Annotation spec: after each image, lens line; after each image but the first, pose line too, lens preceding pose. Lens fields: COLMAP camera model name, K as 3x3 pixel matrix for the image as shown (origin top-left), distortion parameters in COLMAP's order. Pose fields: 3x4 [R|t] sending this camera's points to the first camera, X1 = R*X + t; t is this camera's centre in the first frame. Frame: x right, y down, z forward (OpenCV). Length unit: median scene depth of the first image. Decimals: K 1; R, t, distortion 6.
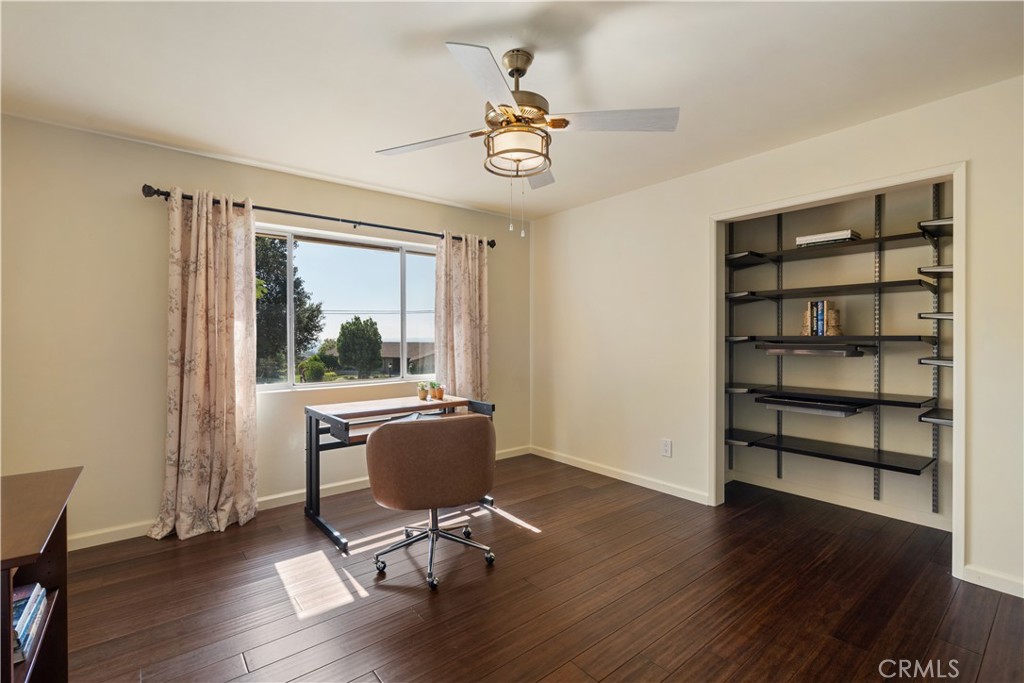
lens RADIAL K [[462.1, 0, 511.0], [0, 462.1, 340.5], [0, 0, 1]] dist [-0.000043, -0.000392]
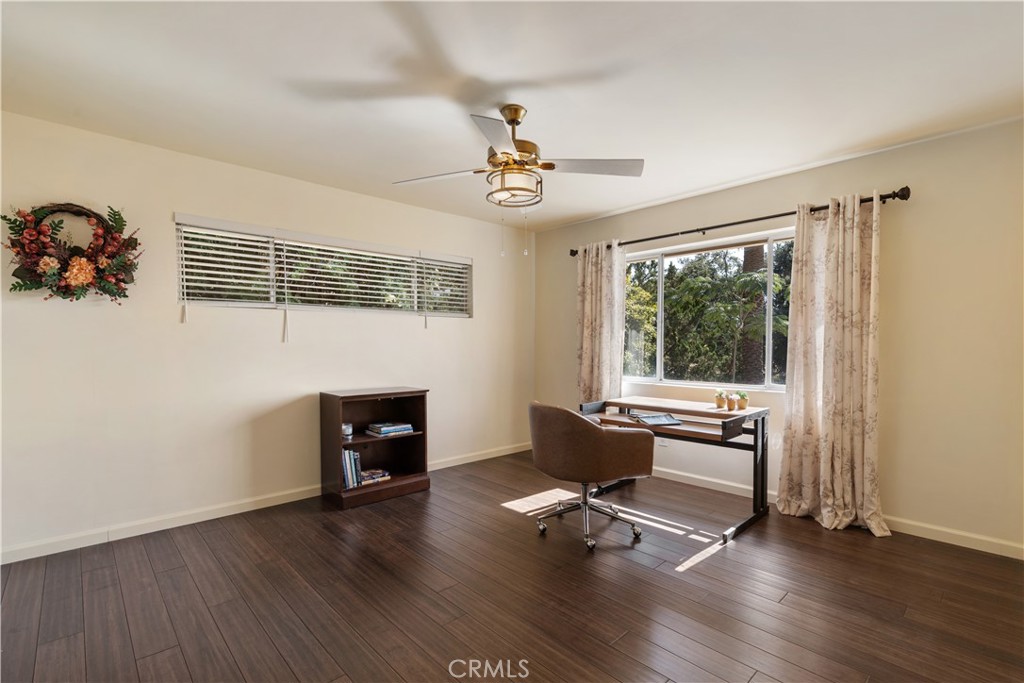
lens RADIAL K [[477.4, 0, 509.4], [0, 477.4, 355.3], [0, 0, 1]] dist [0.000509, -0.000078]
pose [[0.064281, 0.032470, -0.997403, 0.820405], [-0.005697, 0.999466, 0.032170, -0.006334], [0.997916, 0.003614, 0.064431, 0.576951]]
